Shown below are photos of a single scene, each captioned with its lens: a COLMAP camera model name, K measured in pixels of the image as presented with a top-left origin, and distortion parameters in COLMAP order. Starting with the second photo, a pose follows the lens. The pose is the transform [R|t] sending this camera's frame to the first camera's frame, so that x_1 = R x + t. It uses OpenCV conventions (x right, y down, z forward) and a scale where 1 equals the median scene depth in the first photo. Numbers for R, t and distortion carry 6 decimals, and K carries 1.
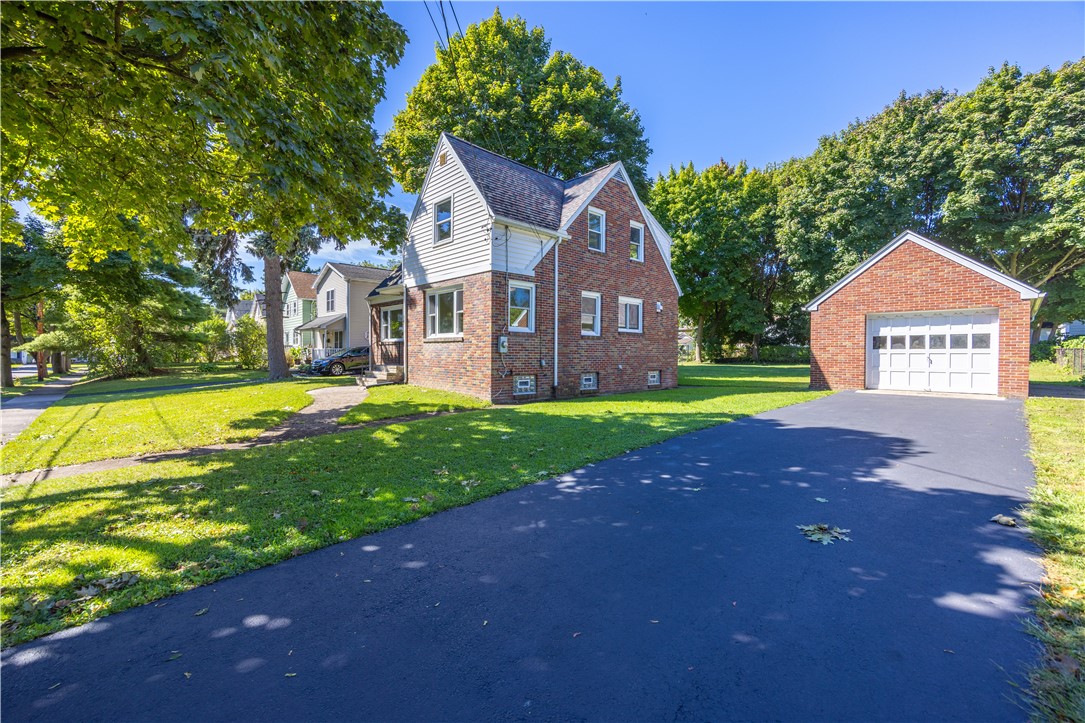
lens RADIAL K [[467.8, 0, 543.5], [0, 467.8, 361.1], [0, 0, 1]] dist [-0.005241, -0.000442]
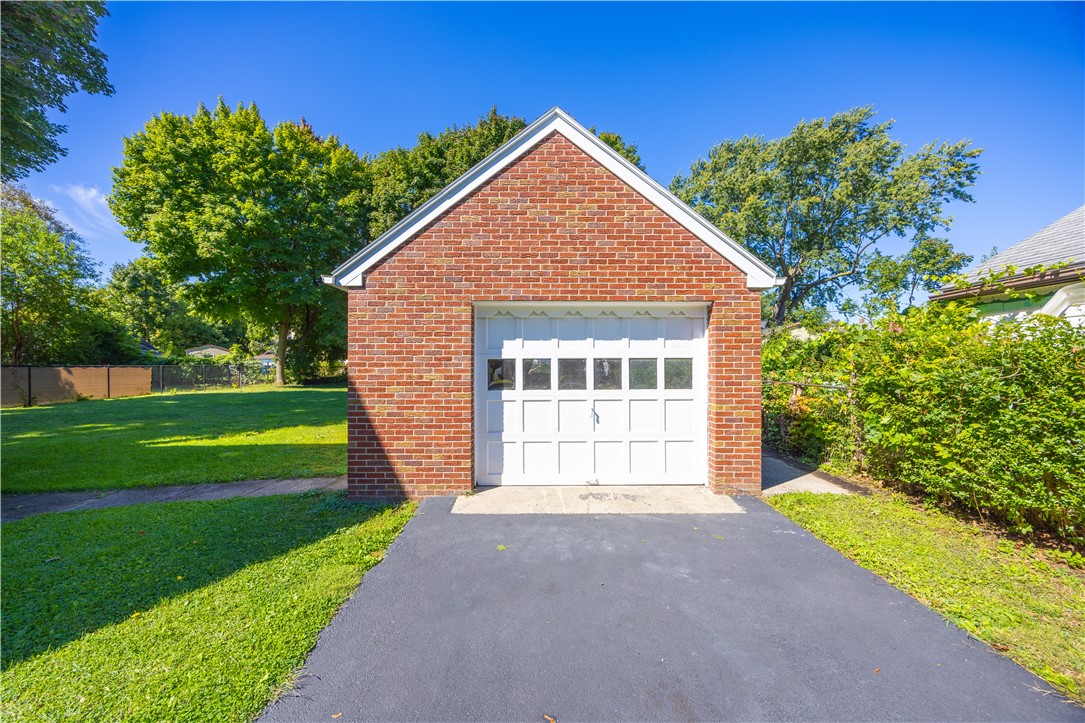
lens RADIAL K [[420.7, 0, 544.7], [0, 420.7, 365.6], [0, 0, 1]] dist [-0.002103, -0.000220]
pose [[0.697909, 0.001553, 0.716185, 0.201573], [0.014085, 0.999774, -0.015894, -0.017427], [-0.716048, 0.021180, 0.697730, 0.299069]]
